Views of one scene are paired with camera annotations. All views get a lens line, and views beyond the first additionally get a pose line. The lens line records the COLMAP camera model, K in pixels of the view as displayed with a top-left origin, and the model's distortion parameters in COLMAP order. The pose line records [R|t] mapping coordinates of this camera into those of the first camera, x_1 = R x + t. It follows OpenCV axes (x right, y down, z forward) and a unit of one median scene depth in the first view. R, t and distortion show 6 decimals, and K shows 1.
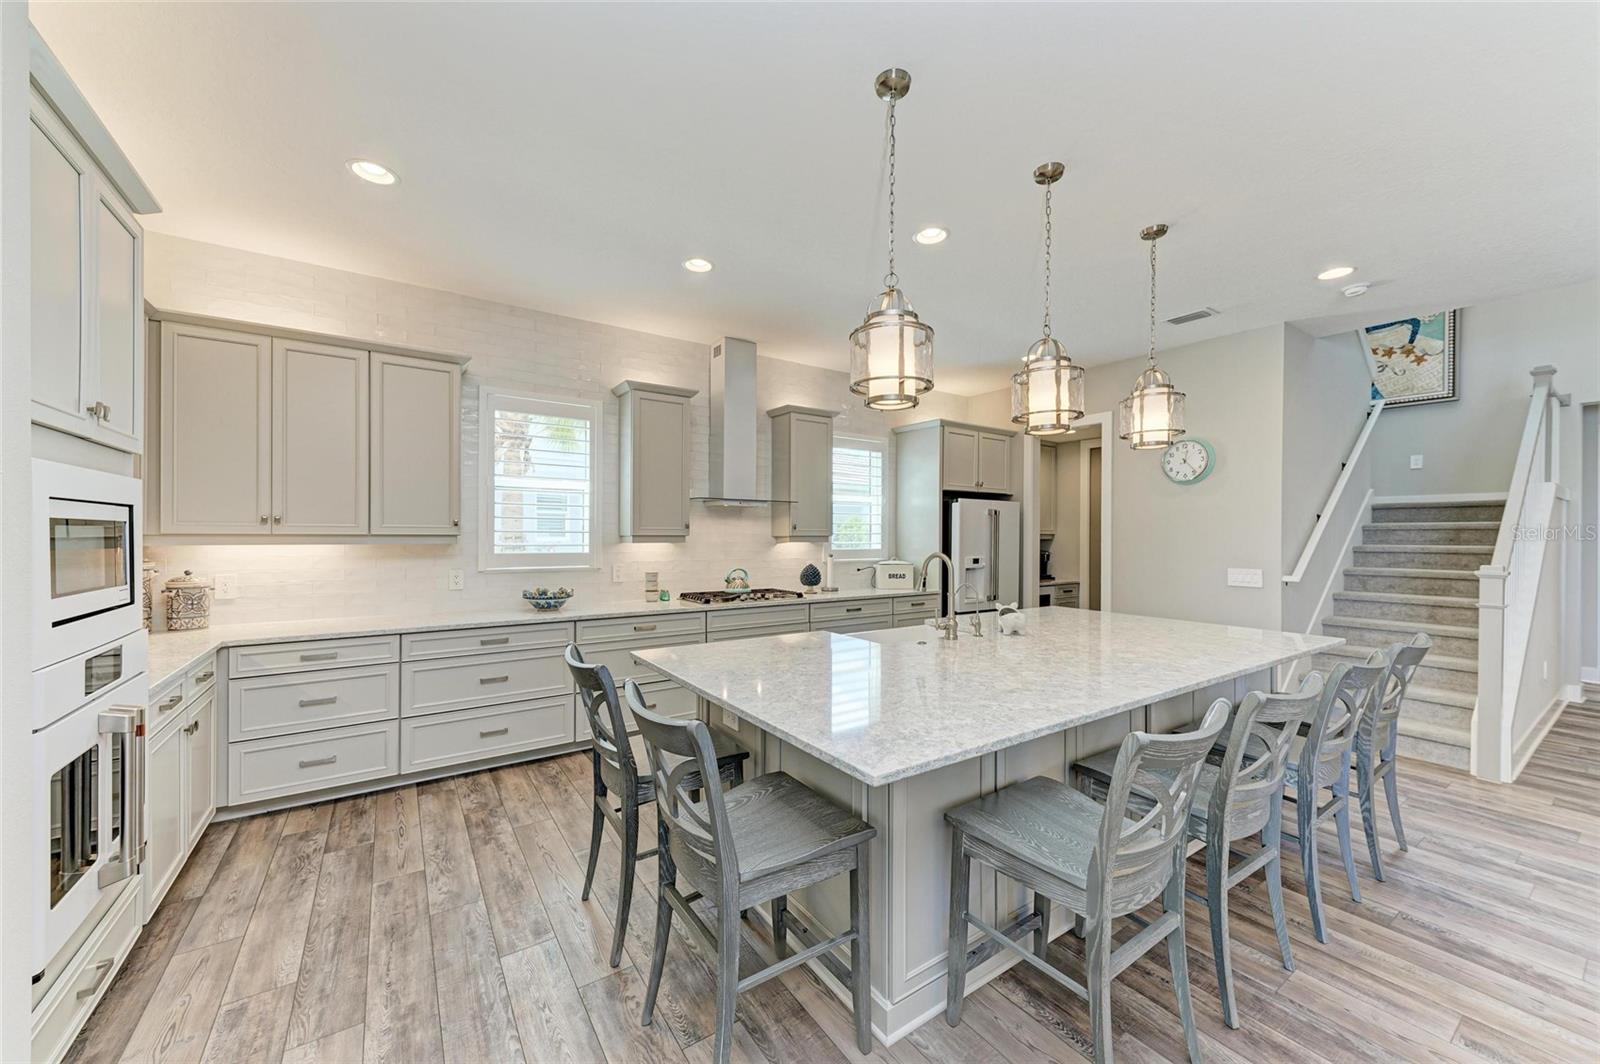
lens RADIAL K [[594.2, 0, 786.5], [0, 594.2, 534.1], [0, 0, 1]] dist [-0.003565, -0.000144]
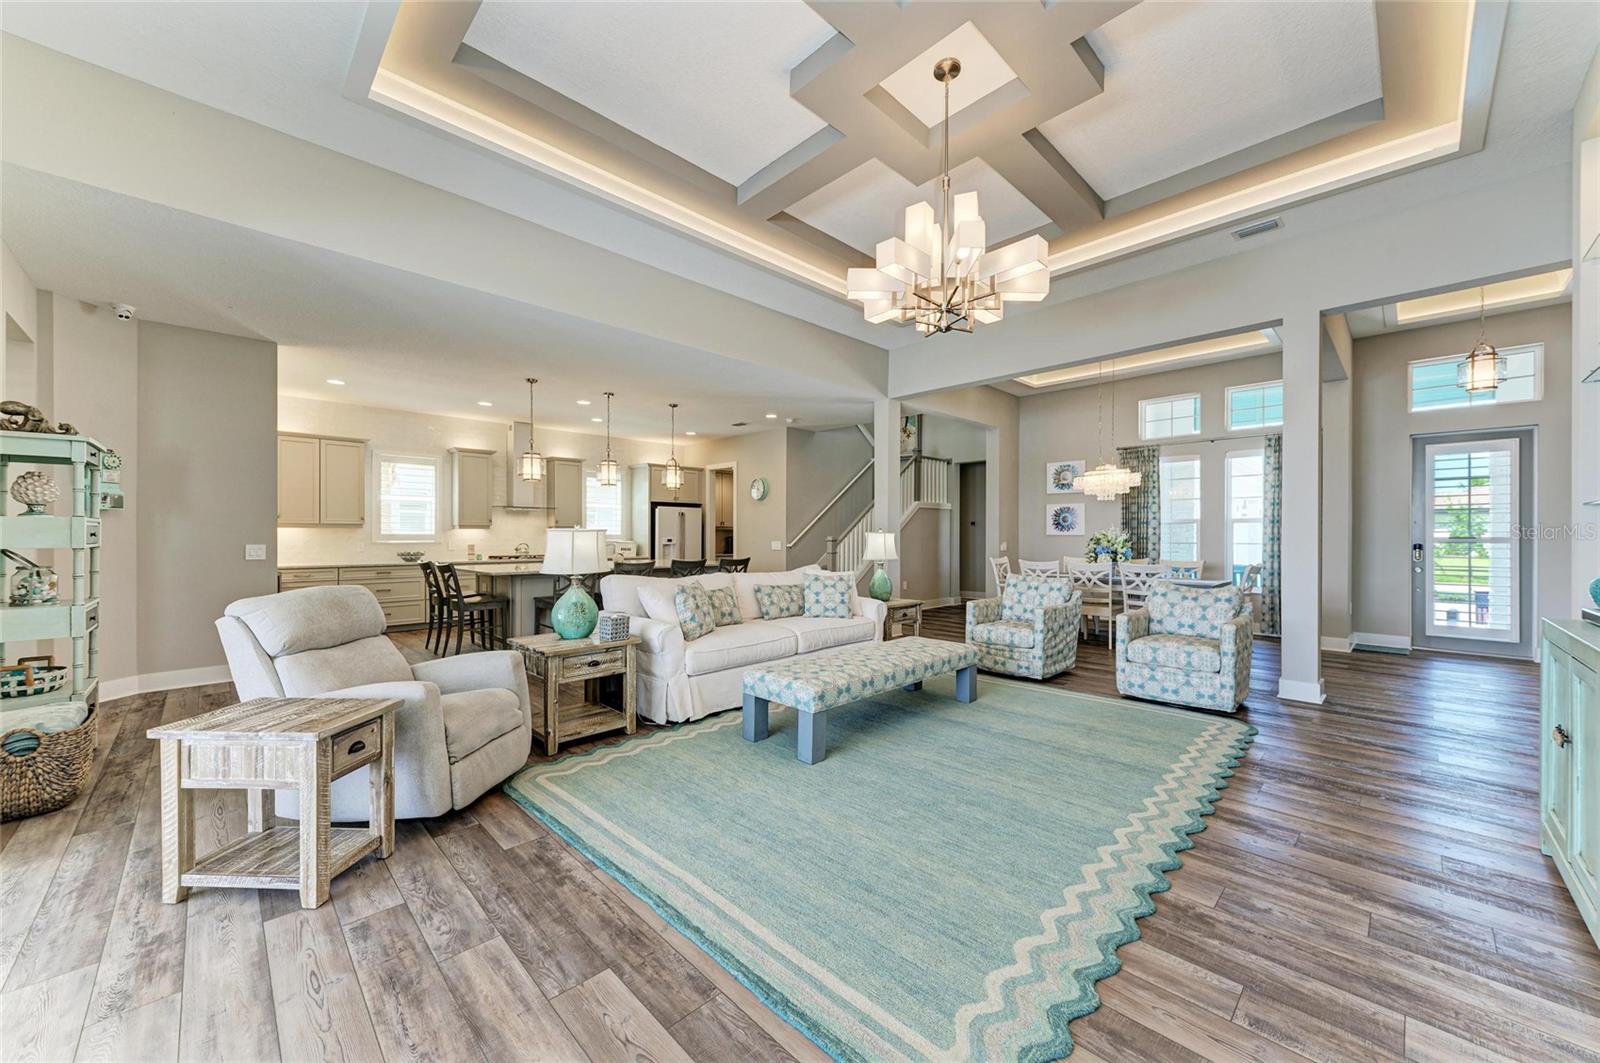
lens RADIAL K [[594.2, 0, 795.9], [0, 594.2, 530.6], [0, 0, 1]] dist [-0.003565, -0.000144]
pose [[0.982493, 0.000762, 0.186300, 0.448576], [-0.001261, 0.999996, 0.002564, 0.012940], [-0.186297, -0.002754, 0.982490, -1.079107]]
